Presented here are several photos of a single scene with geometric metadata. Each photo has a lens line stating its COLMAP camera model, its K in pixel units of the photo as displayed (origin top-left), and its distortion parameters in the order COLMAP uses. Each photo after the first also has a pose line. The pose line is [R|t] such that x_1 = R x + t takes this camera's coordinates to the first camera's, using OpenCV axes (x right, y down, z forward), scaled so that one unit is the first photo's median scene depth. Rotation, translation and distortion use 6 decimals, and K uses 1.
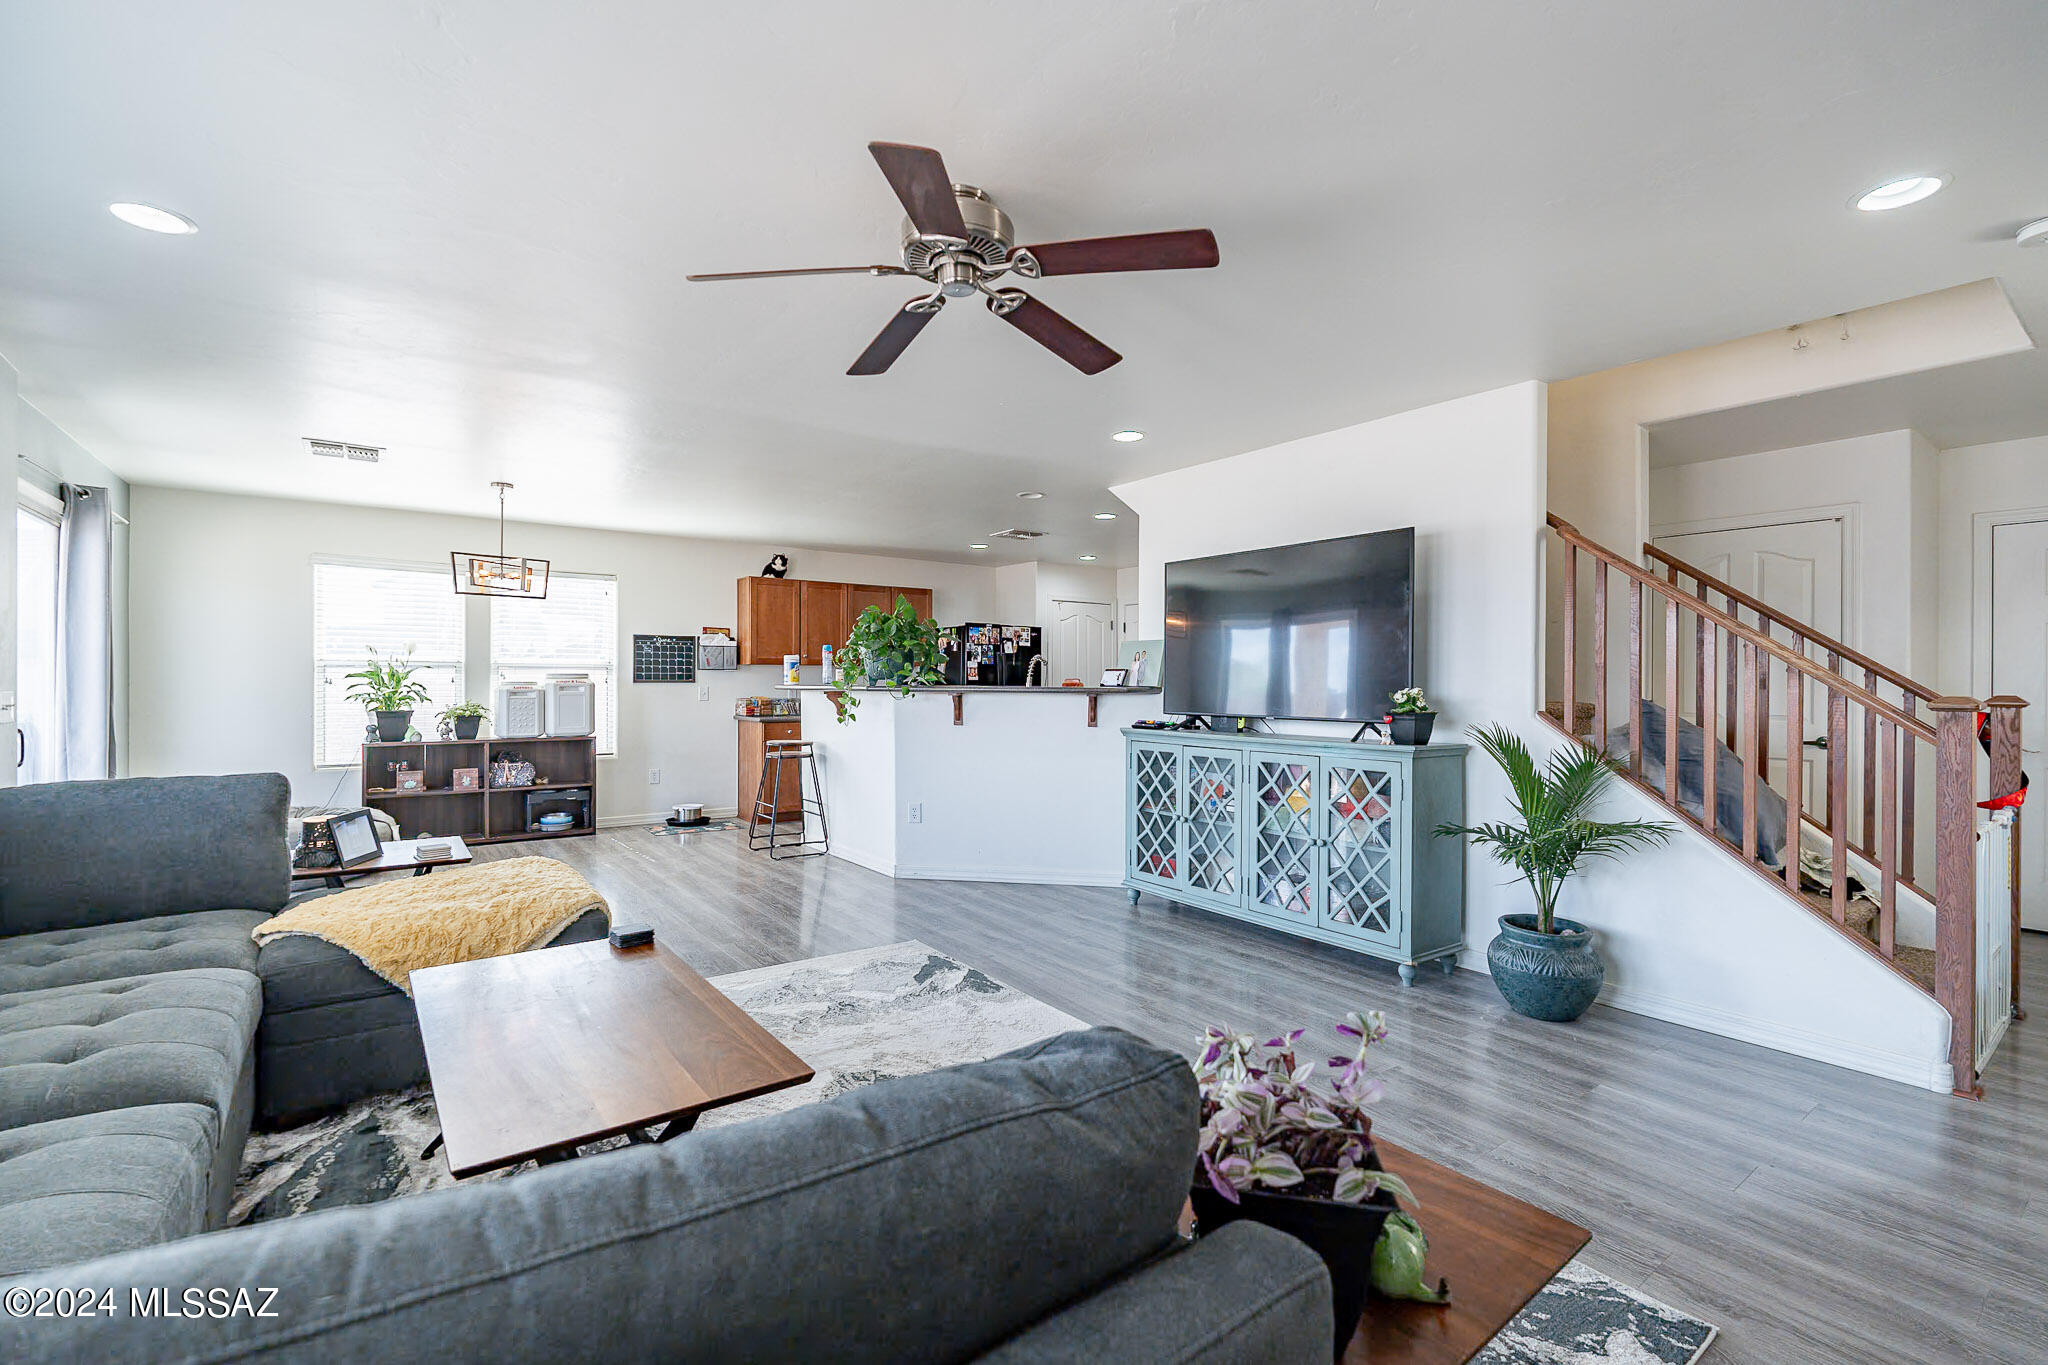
lens RADIAL K [[903.0, 0, 1018.2], [0, 903.0, 686.3], [0, 0, 1]] dist [-0.004038, 0.000586]
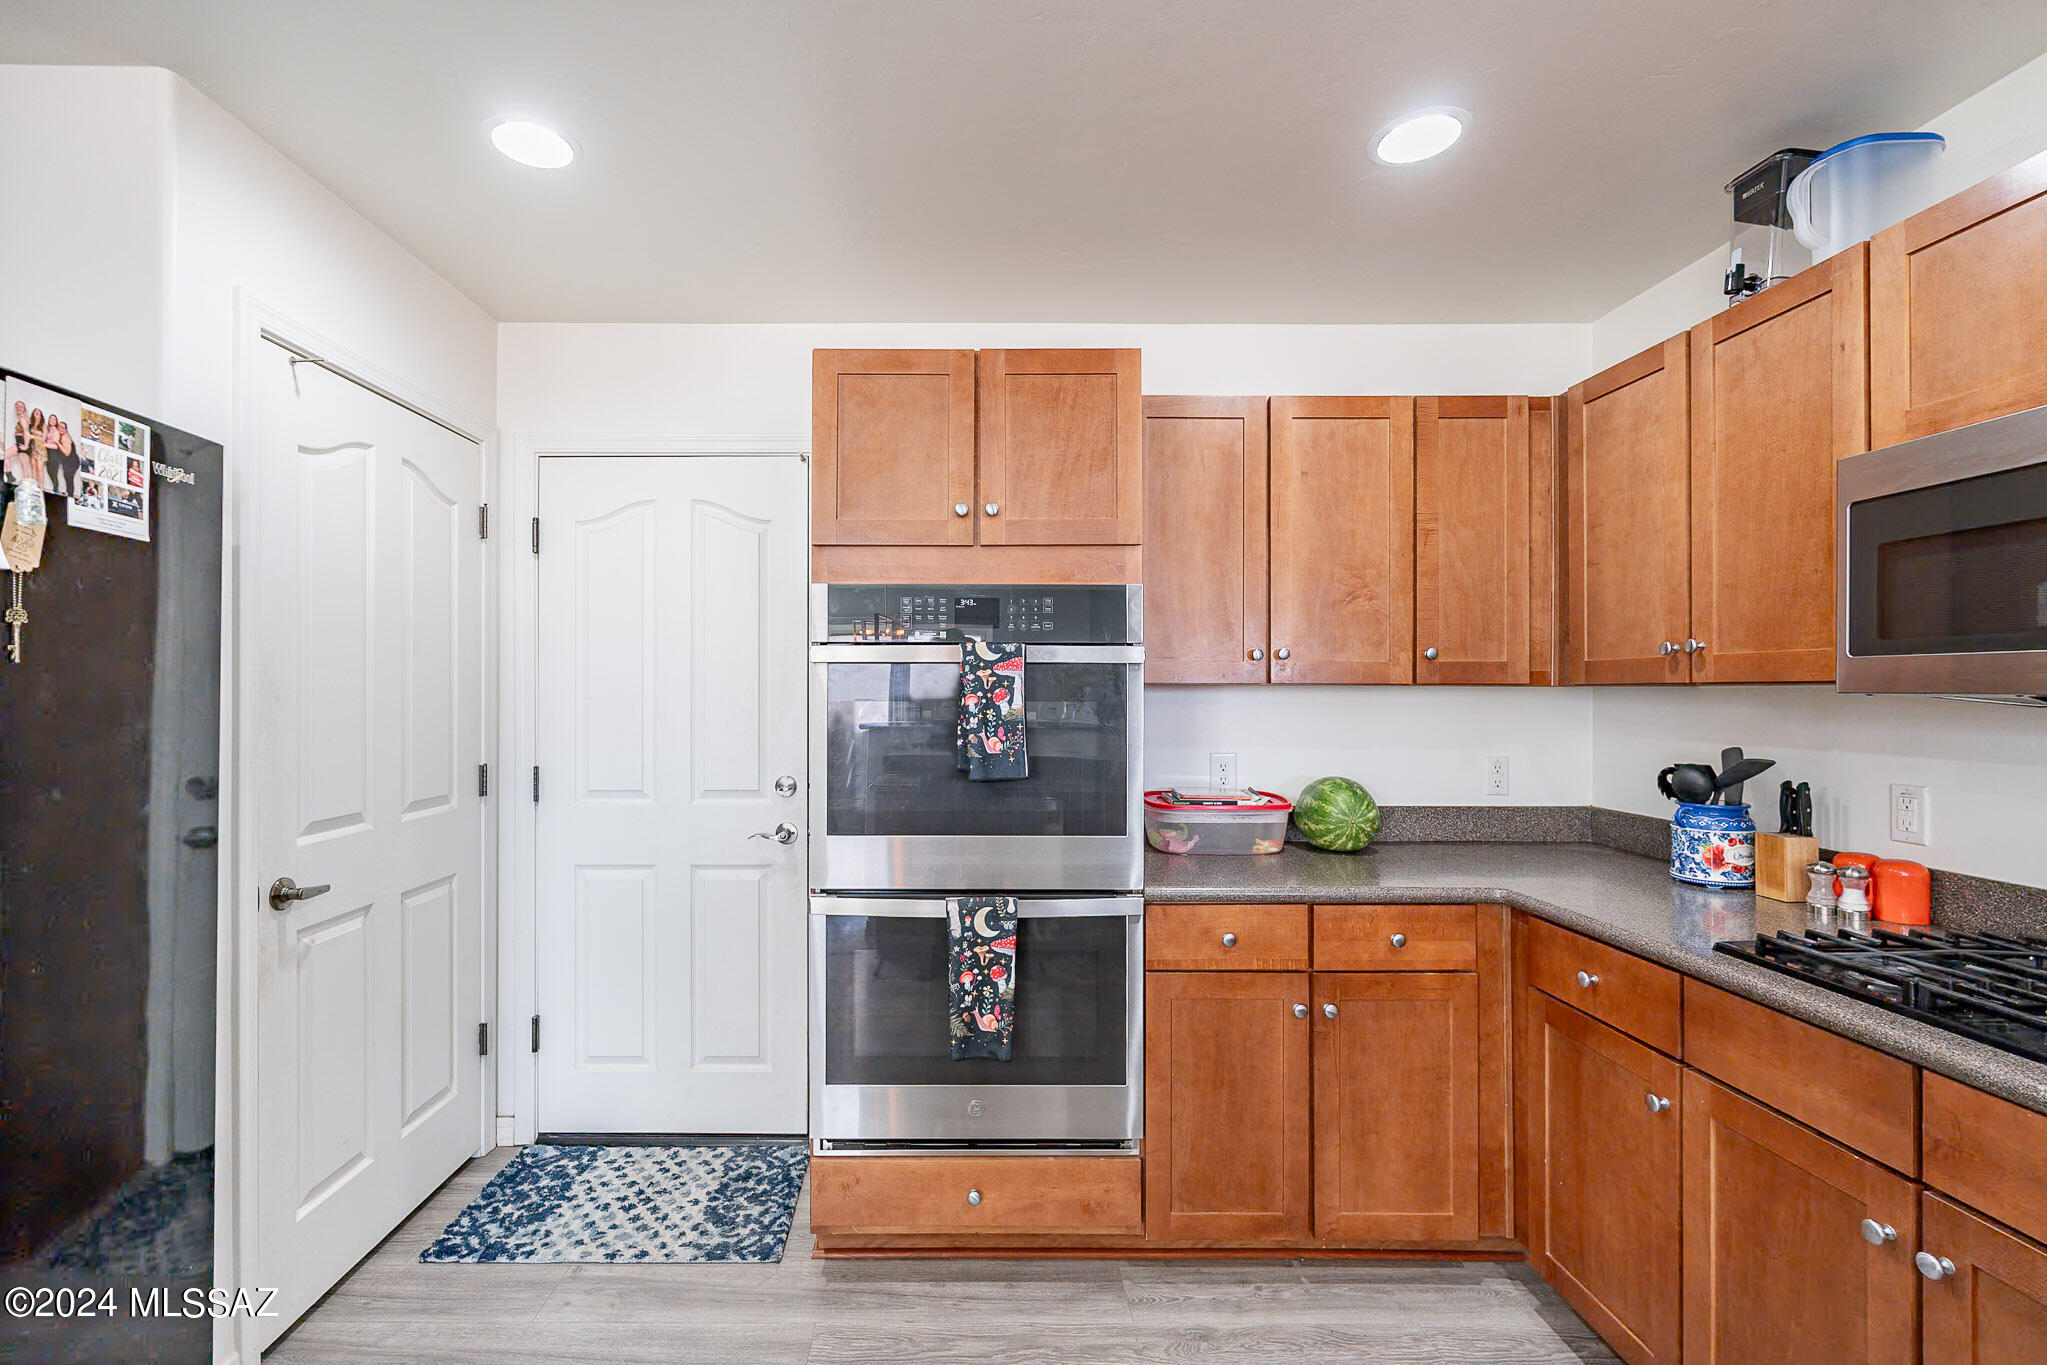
lens RADIAL K [[902.5, 0, 961.6], [0, 902.5, 684.0], [0, 0, 1]] dist [-0.004038, 0.000586]
pose [[0.590370, 0.005943, 0.807111, -0.035457], [0.001215, 0.999965, -0.008252, -0.024294], [-0.807132, 0.005852, 0.590342, 1.005266]]
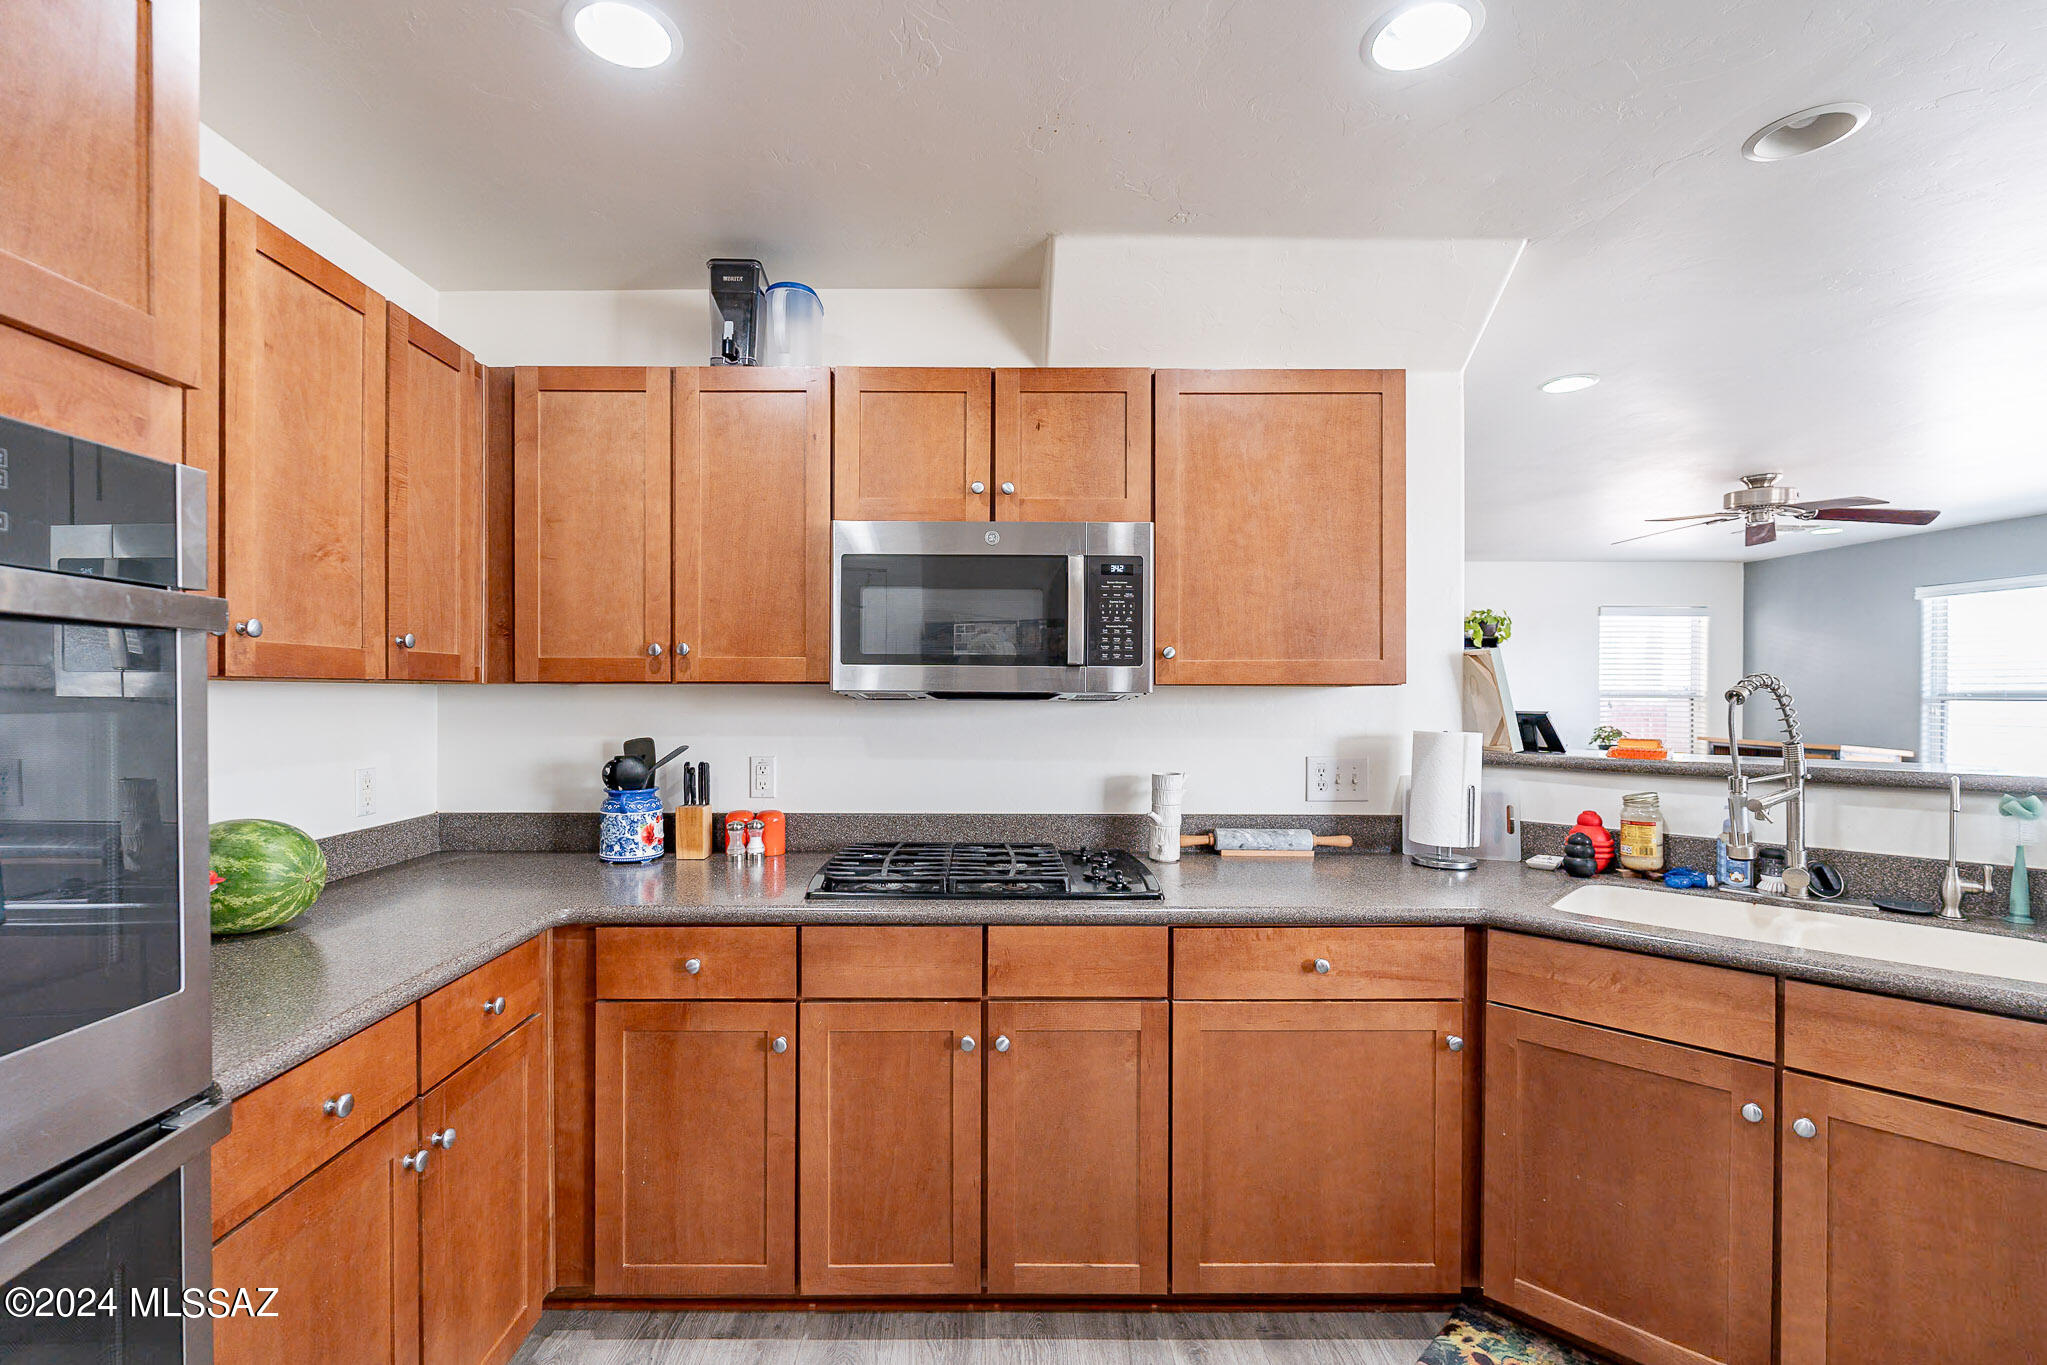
lens RADIAL K [[902.5, 0, 990.2], [0, 902.5, 695.0], [0, 0, 1]] dist [-0.004038, 0.000586]
pose [[-0.809732, -0.007404, 0.586753, 0.044562], [-0.002801, 0.999958, 0.008753, -0.025166], [-0.586793, 0.005444, -0.809719, 1.168947]]
